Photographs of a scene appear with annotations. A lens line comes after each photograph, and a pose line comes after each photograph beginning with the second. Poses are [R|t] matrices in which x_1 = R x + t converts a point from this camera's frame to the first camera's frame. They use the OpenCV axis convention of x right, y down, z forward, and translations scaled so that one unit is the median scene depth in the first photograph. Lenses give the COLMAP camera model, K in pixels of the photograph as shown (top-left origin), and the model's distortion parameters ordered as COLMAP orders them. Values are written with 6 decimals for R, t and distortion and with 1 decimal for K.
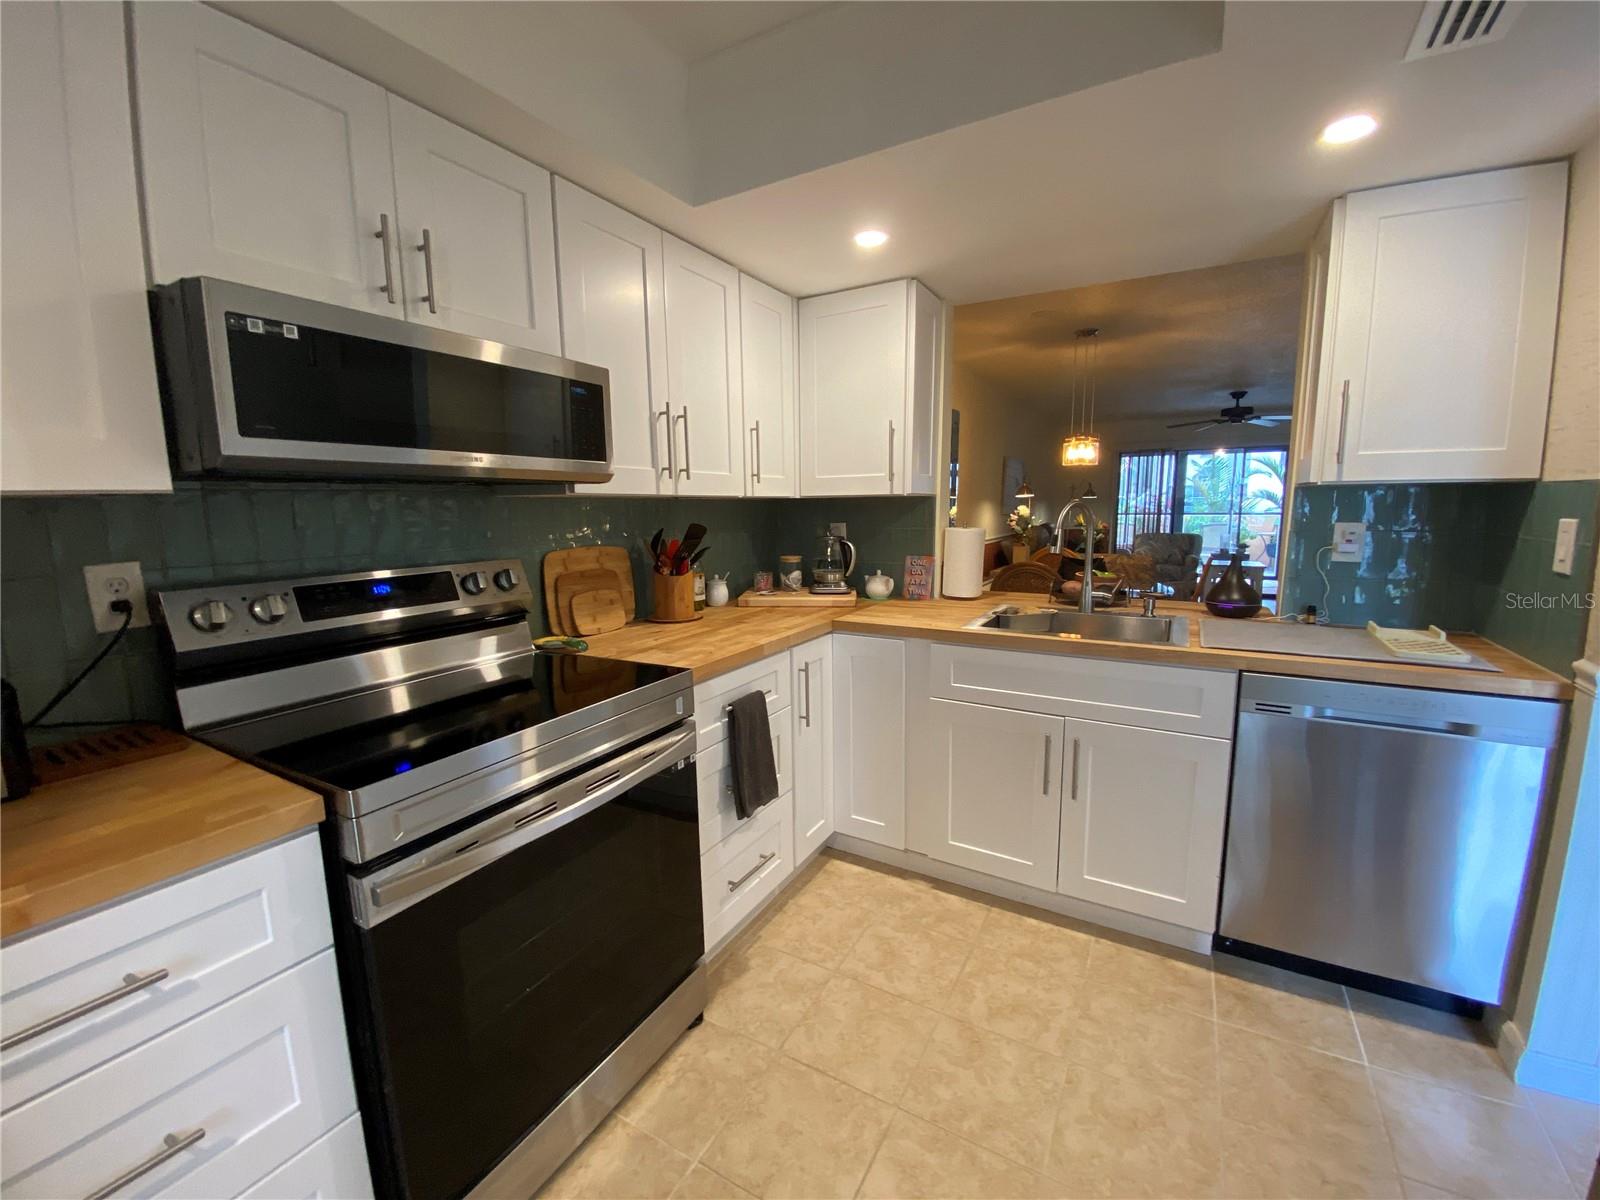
lens RADIAL K [[651.8, 0, 800.7], [0, 651.8, 603.2], [0, 0, 1]] dist [0.009303, -0.001261]
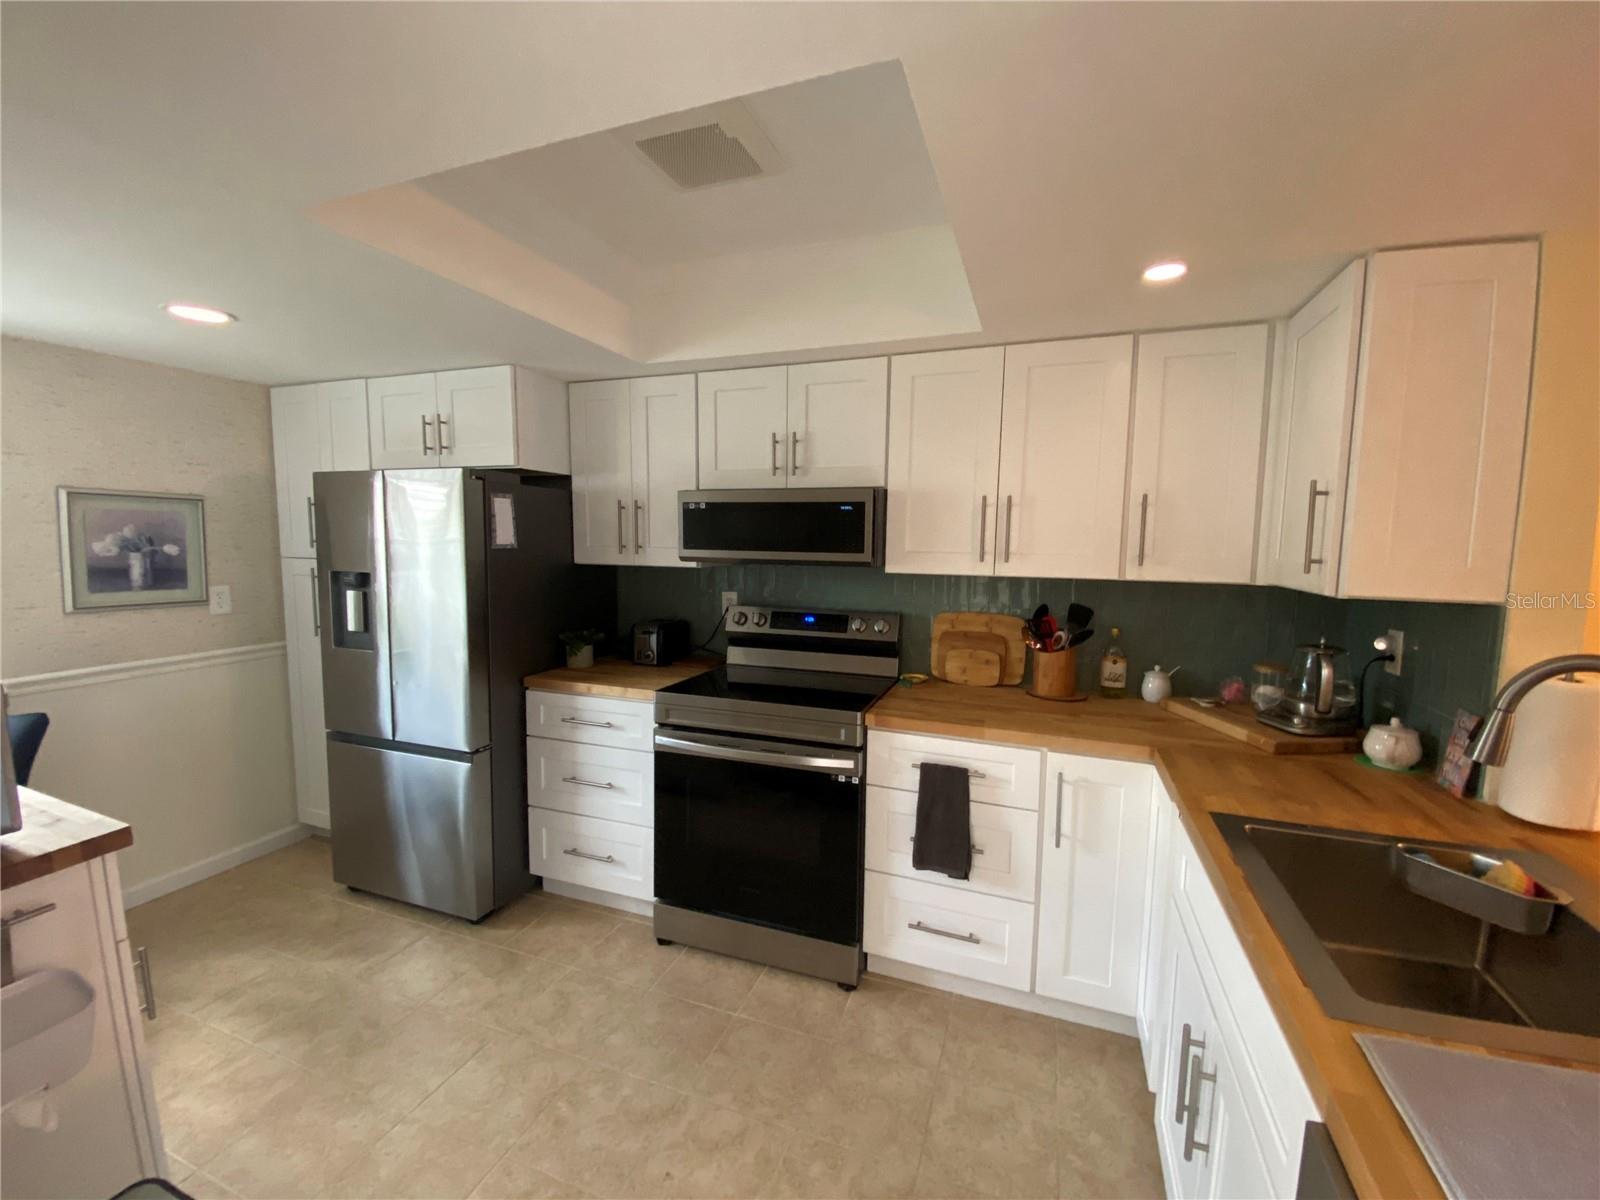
lens RADIAL K [[651.8, 0, 802.2], [0, 651.8, 596.1], [0, 0, 1]] dist [0.009303, -0.001261]
pose [[0.180332, 0.095419, -0.978967, 0.899600], [-0.158758, 0.985057, 0.066769, -0.165558], [0.970709, 0.143378, 0.192786, 0.512215]]
